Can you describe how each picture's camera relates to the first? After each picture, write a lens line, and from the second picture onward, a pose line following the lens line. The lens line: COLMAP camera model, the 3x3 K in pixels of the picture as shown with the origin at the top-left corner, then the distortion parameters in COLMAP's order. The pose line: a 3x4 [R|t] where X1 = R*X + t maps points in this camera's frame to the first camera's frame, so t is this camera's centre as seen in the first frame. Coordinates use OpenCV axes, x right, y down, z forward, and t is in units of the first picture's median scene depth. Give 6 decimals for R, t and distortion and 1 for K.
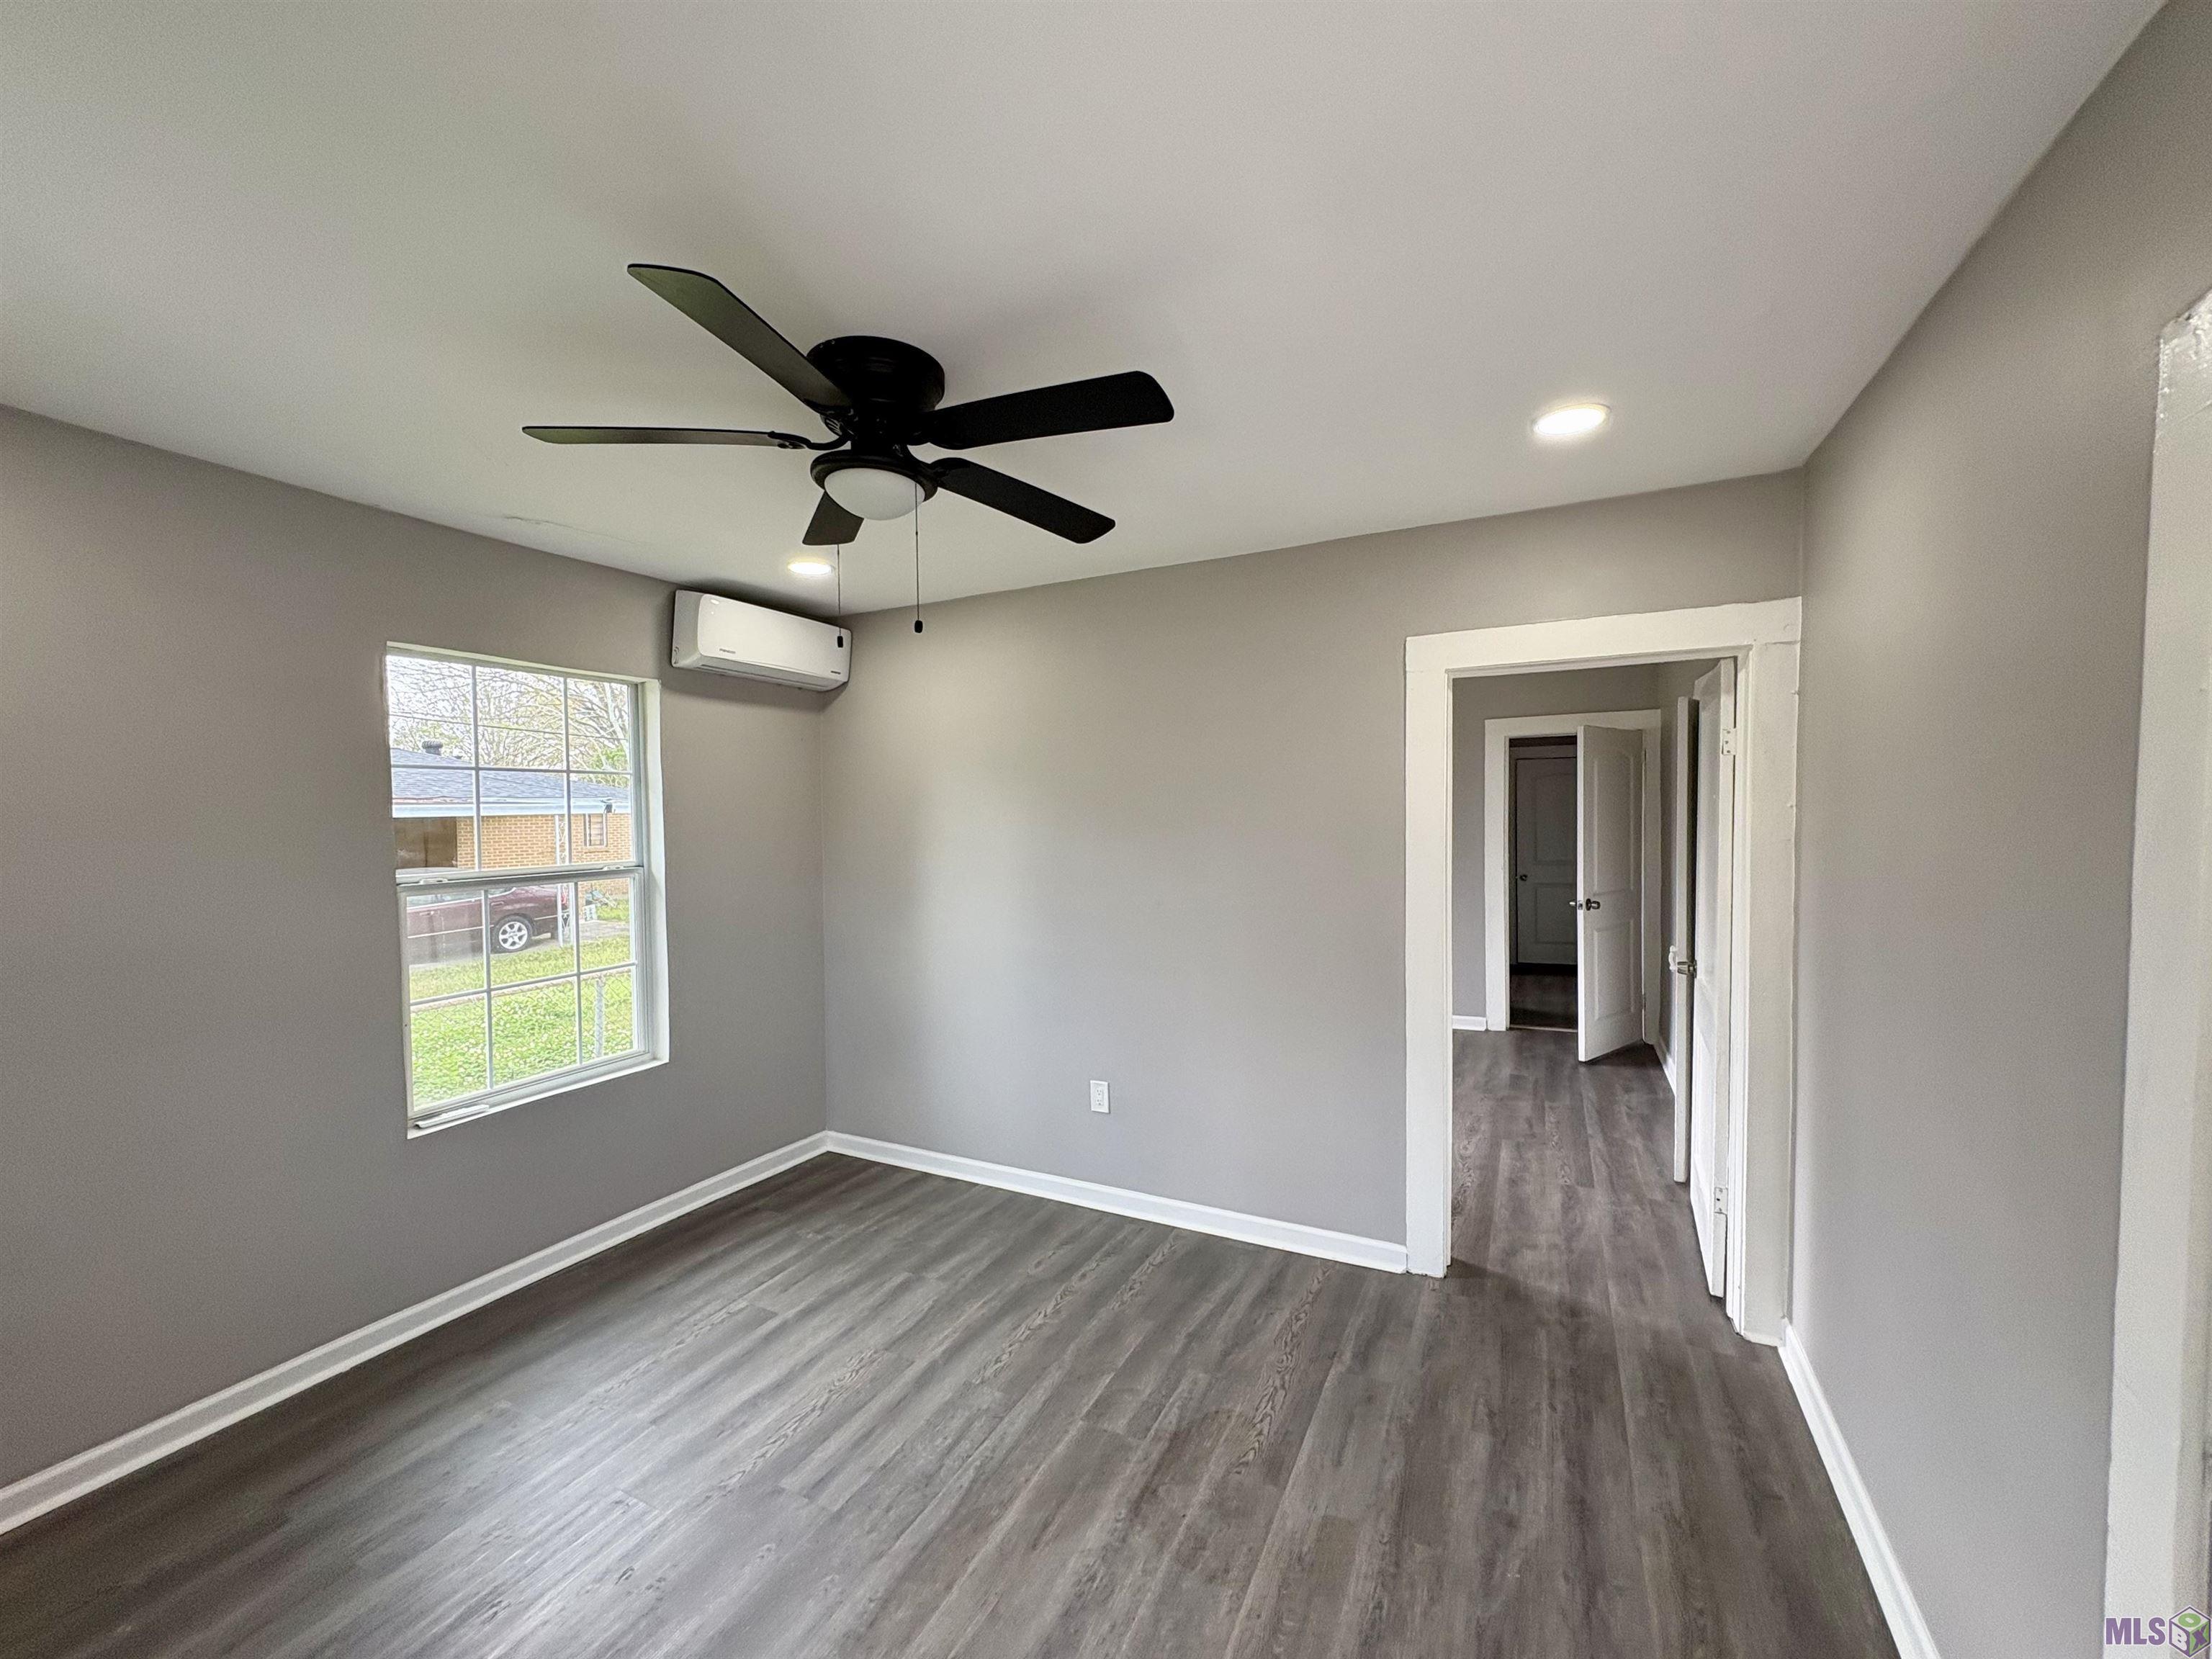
lens RADIAL K [[888.0, 0, 1104.4], [0, 888.0, 821.2], [0, 0, 1]] dist [0.001946, -0.000490]
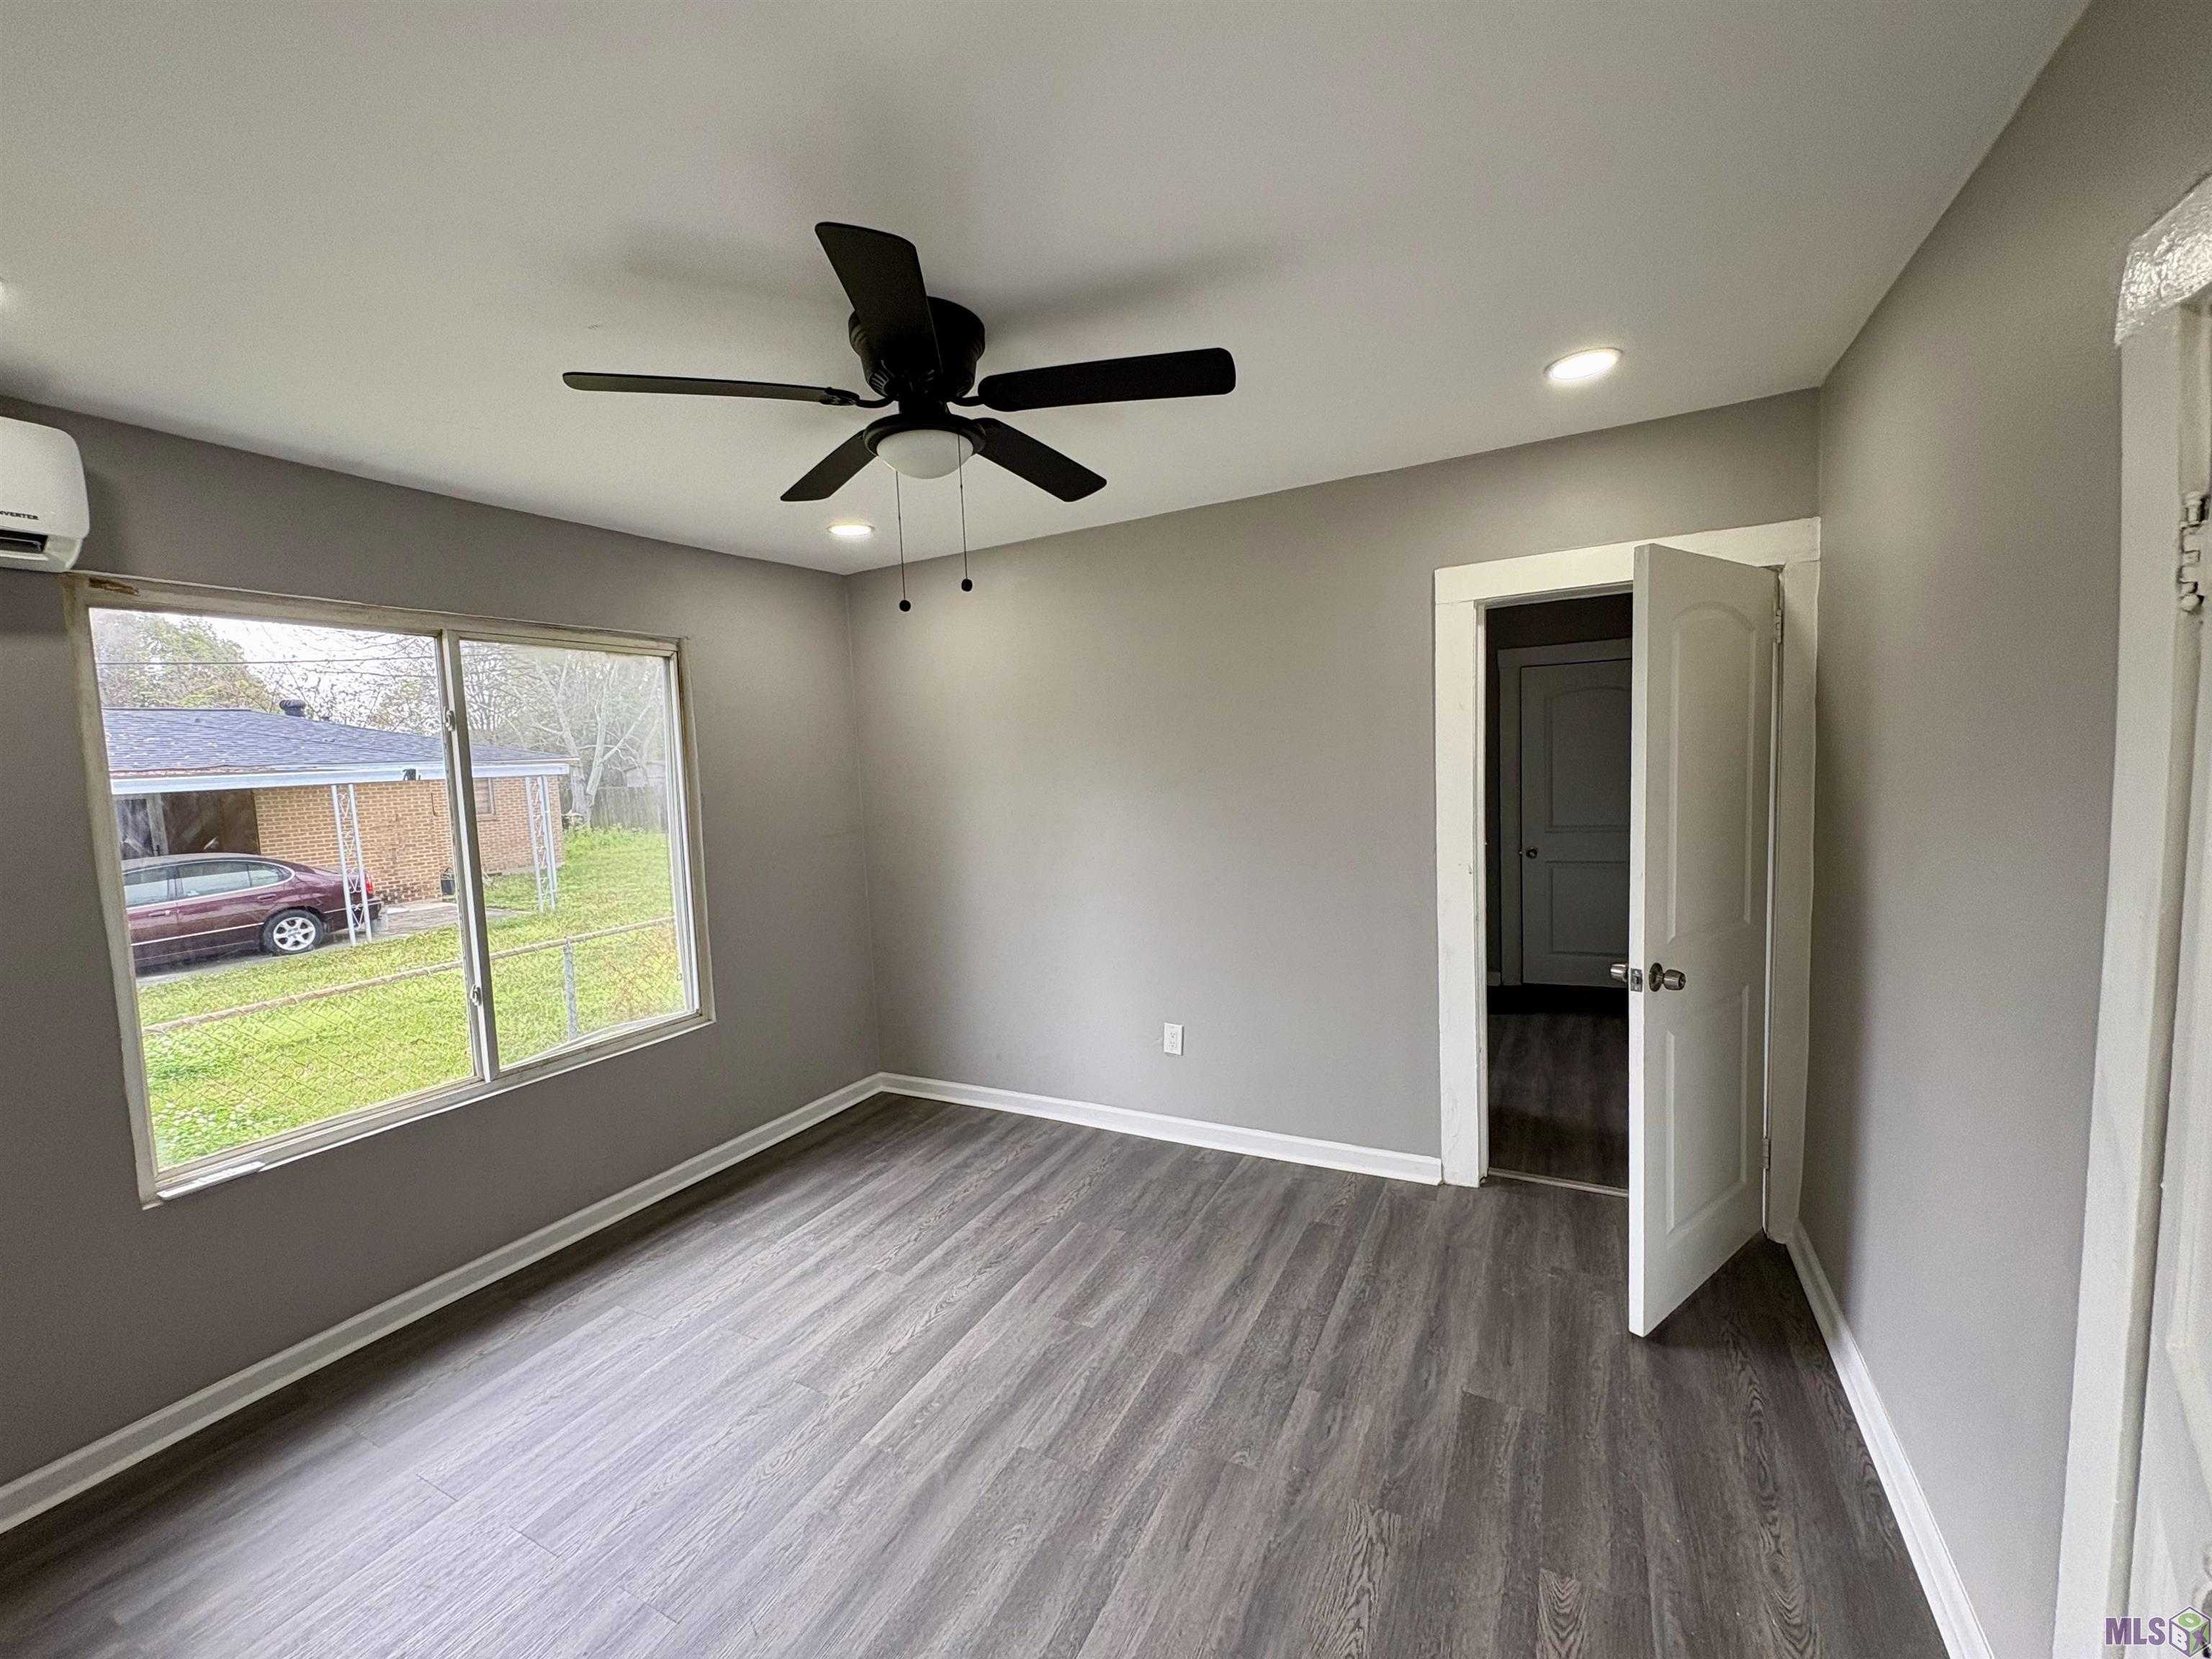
lens RADIAL K [[888.0, 0, 1107.8], [0, 888.0, 831.9], [0, 0, 1]] dist [0.001946, -0.000490]
pose [[0.999419, -0.024200, -0.024015, 0.571326], [0.025864, 0.997100, 0.071578, -0.023014], [0.022213, -0.072157, 0.997146, 1.117167]]
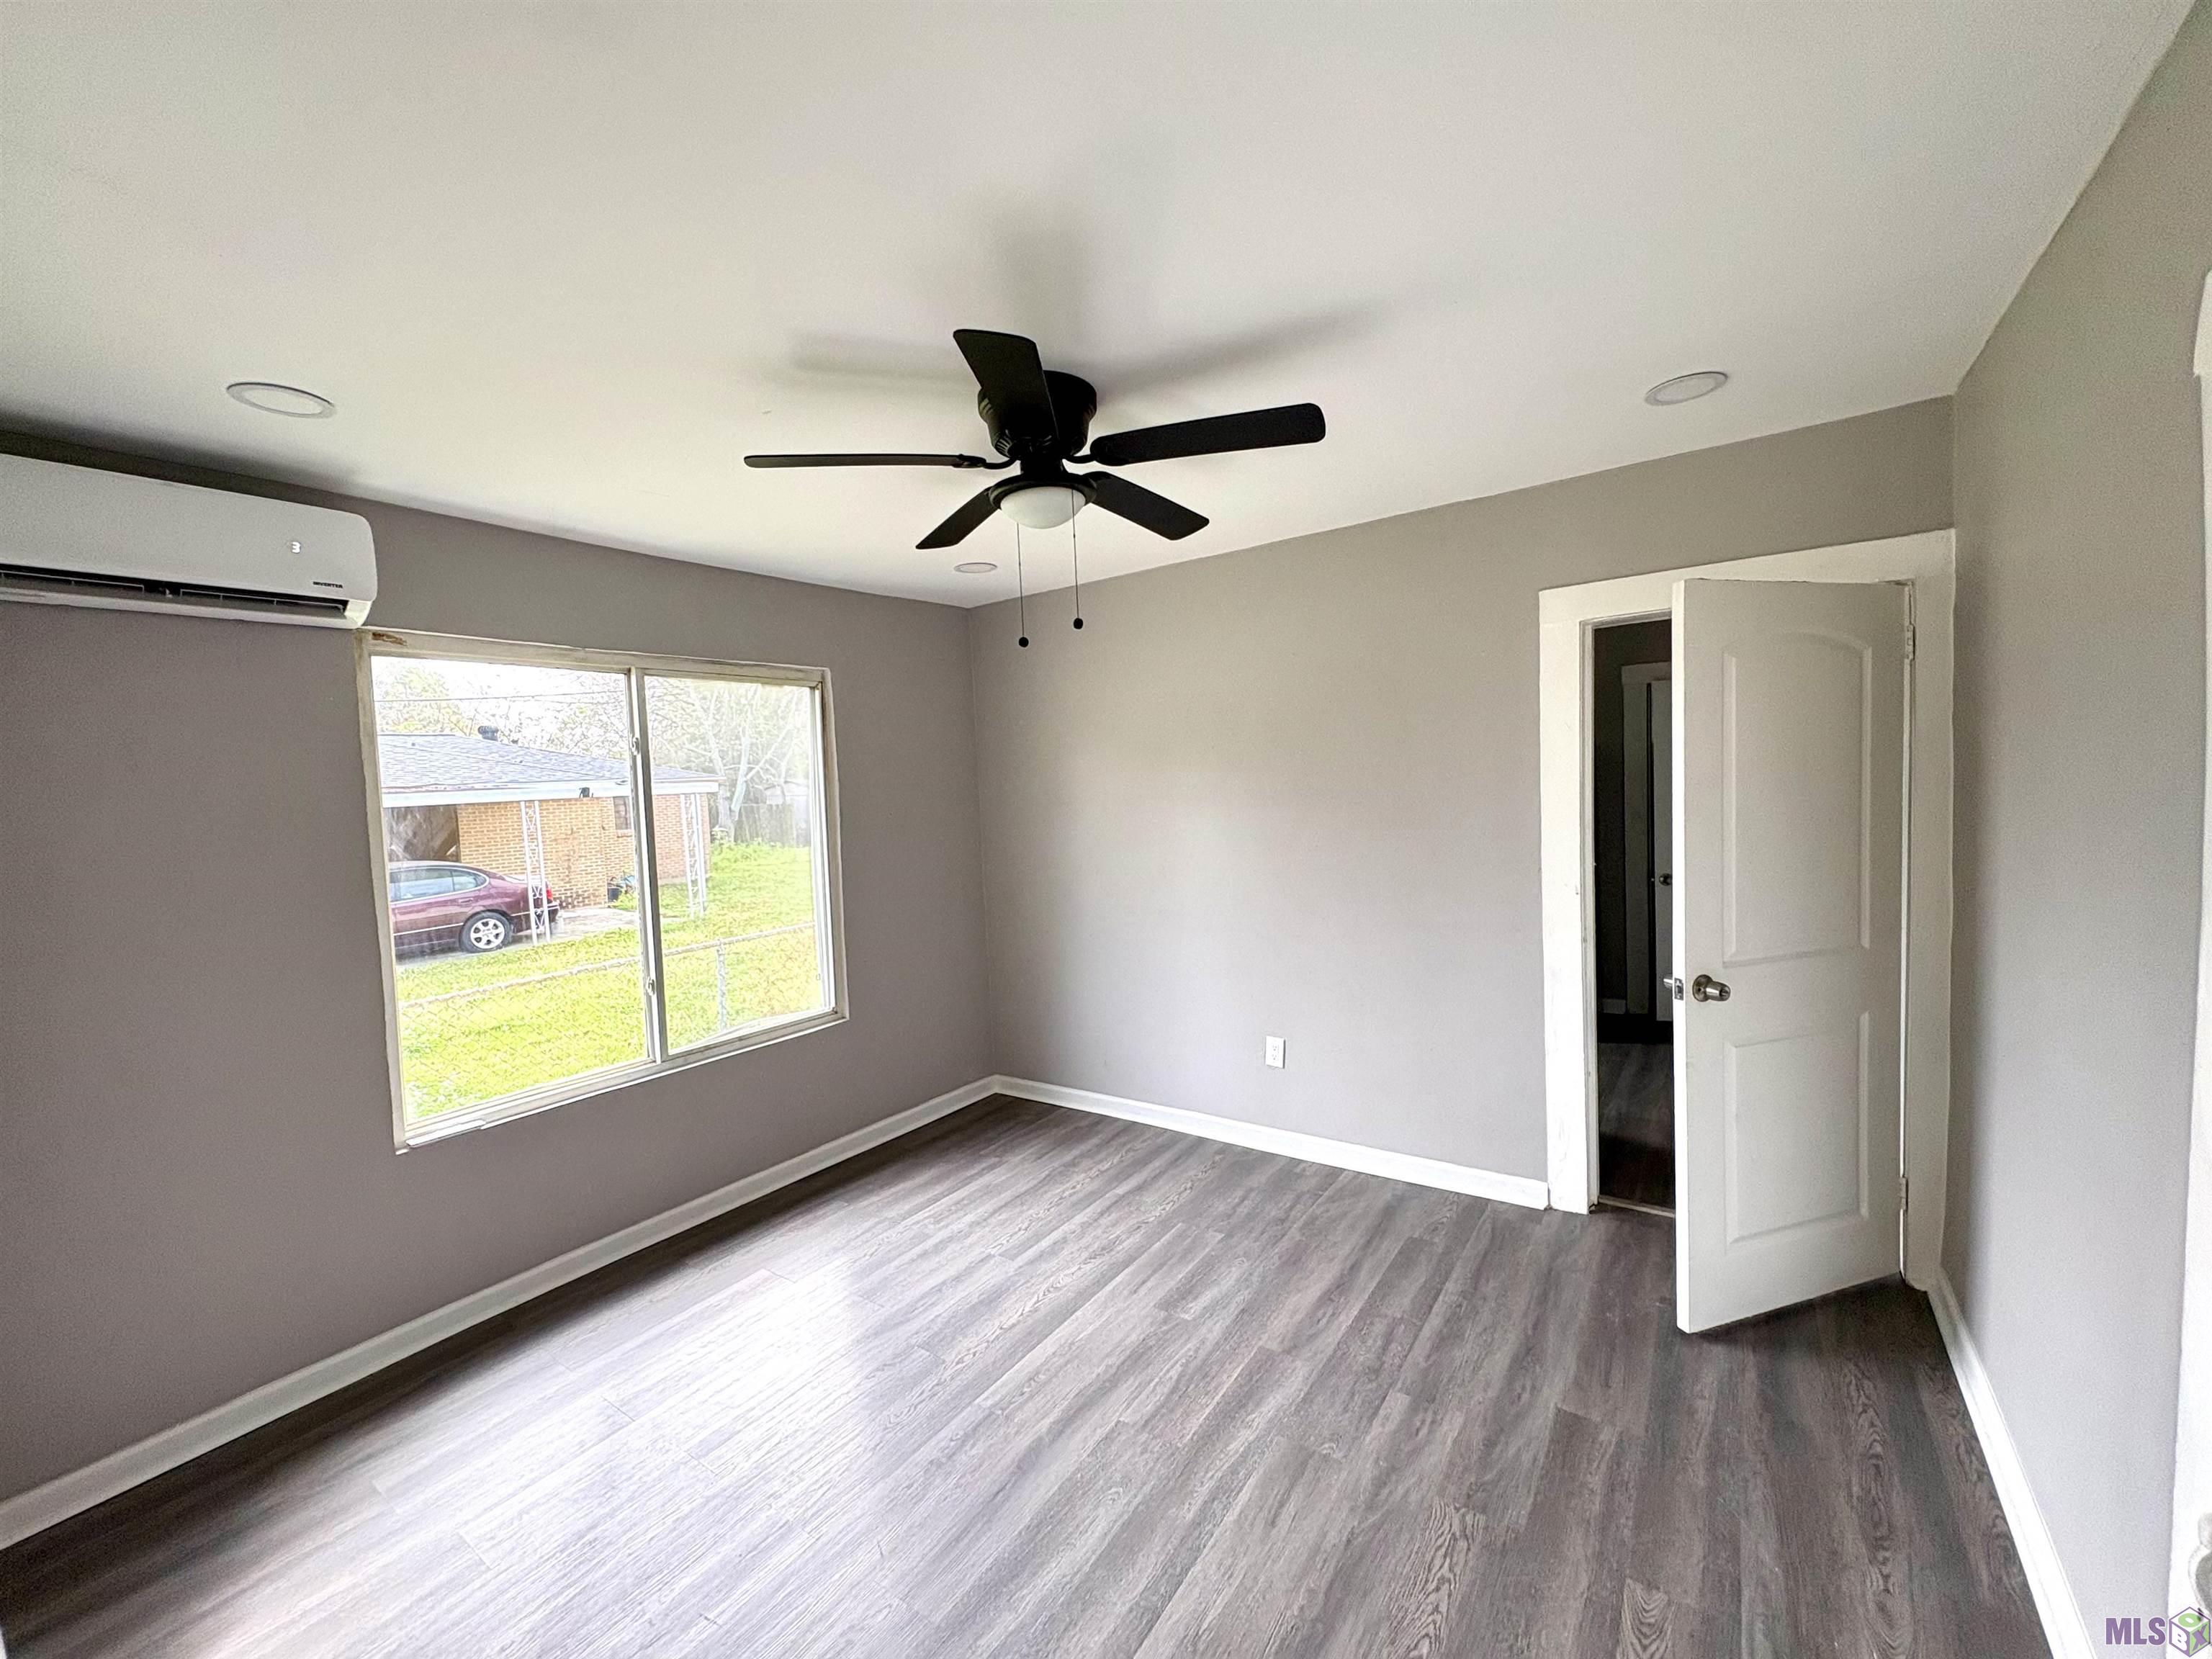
lens RADIAL K [[888.0, 0, 1104.8], [0, 888.0, 830.3], [0, 0, 1]] dist [0.001946, -0.000490]
pose [[0.988013, -0.017110, -0.153420, 0.586887], [0.024378, 0.998662, 0.045615, -0.024104], [0.152435, -0.048808, 0.987108, 1.055372]]
